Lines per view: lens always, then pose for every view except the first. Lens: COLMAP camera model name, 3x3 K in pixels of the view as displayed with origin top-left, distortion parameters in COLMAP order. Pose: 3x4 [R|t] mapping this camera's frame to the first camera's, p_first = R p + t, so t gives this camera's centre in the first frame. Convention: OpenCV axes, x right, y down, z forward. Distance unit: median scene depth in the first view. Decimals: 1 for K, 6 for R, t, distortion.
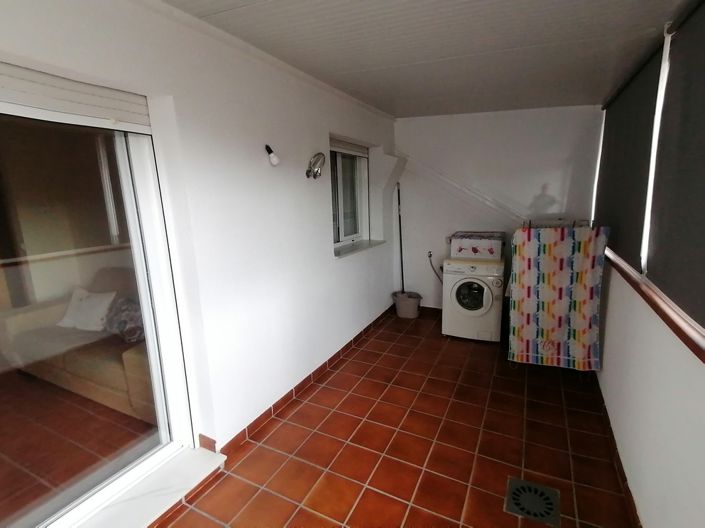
lens RADIAL K [[348.1, 0, 355.8], [0, 348.1, 264.8], [0, 0, 1]] dist [0.023376, -0.006281]
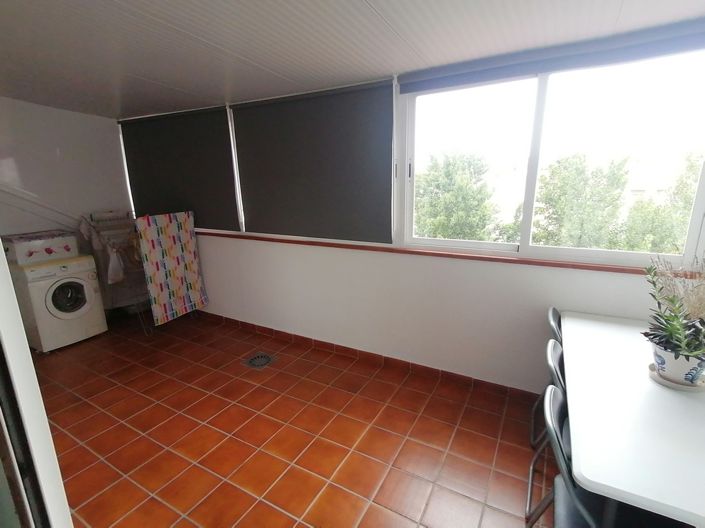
lens RADIAL K [[348.1, 0, 355.1], [0, 348.1, 264.5], [0, 0, 1]] dist [0.023376, -0.006281]
pose [[0.051559, -0.208678, 0.976624, -0.713488], [0.206564, 0.959006, 0.194009, -0.027818], [-0.977074, 0.191733, 0.092551, 0.173351]]
